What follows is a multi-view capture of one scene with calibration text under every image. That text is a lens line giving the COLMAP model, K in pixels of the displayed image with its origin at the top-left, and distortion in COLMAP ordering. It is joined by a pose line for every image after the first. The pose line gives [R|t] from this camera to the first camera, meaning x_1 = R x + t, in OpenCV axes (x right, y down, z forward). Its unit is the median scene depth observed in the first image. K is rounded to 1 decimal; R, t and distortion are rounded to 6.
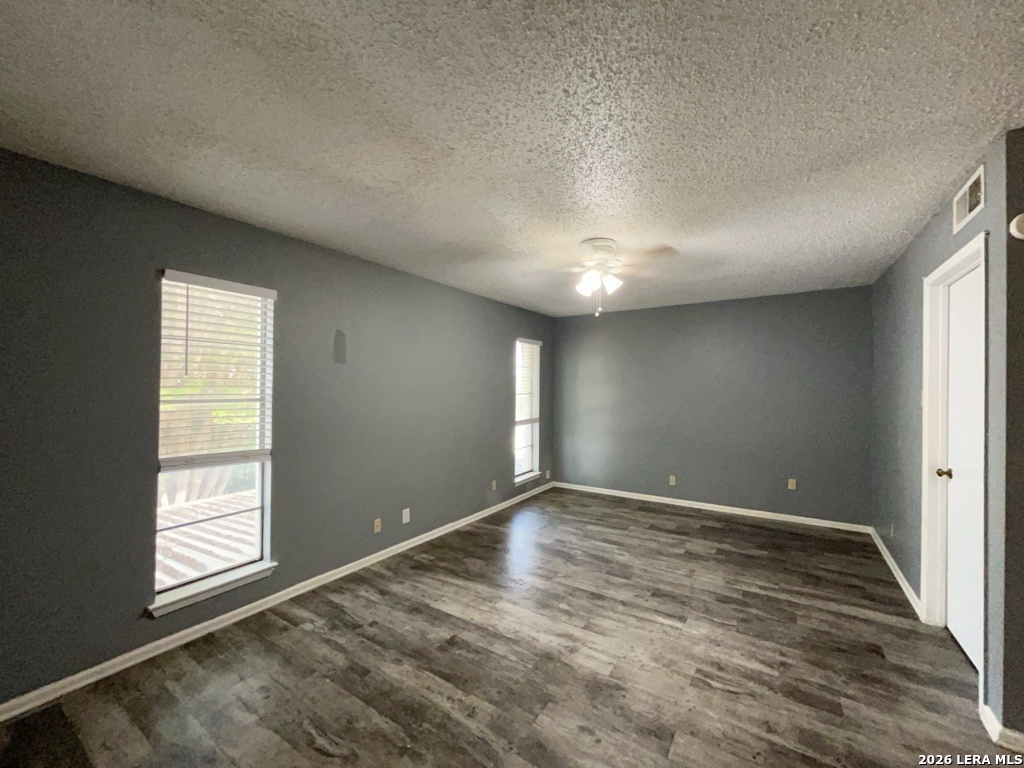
lens RADIAL K [[412.8, 0, 514.8], [0, 412.8, 384.3], [0, 0, 1]] dist [-0.002882, -0.000134]
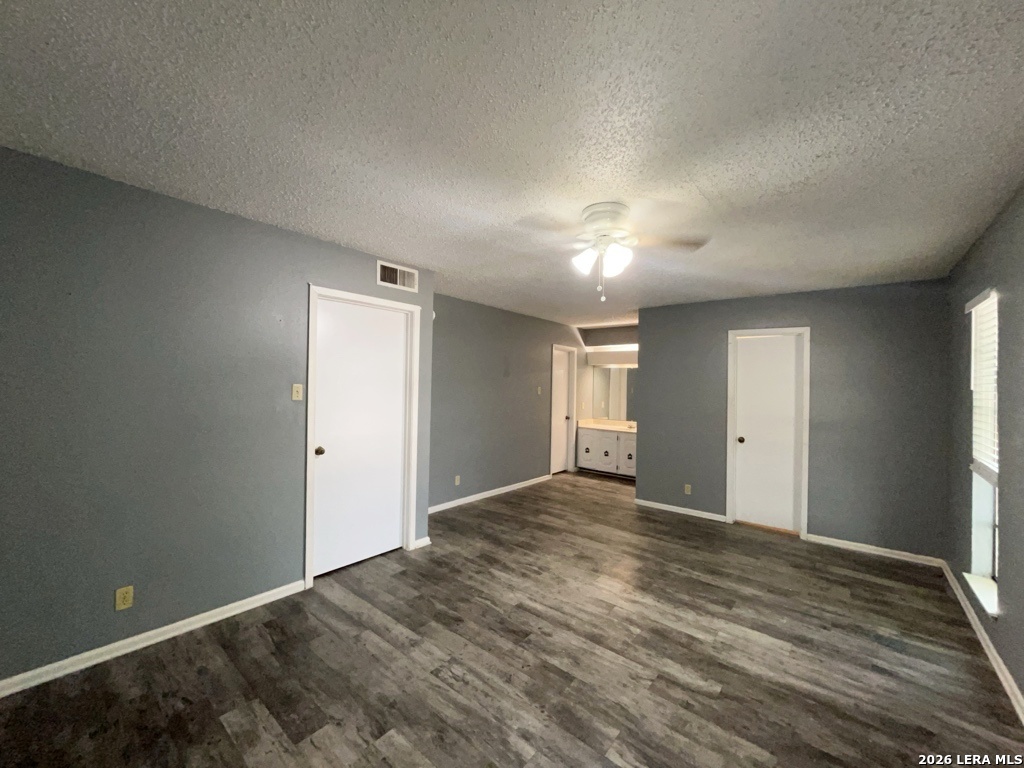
lens RADIAL K [[412.8, 0, 514.8], [0, 412.8, 384.3], [0, 0, 1]] dist [-0.002882, -0.000134]
pose [[-0.993627, -0.027038, 0.109430, 0.300703], [-0.028235, 0.999557, -0.009409, 0.009435], [-0.109127, -0.012439, -0.993950, 1.957283]]
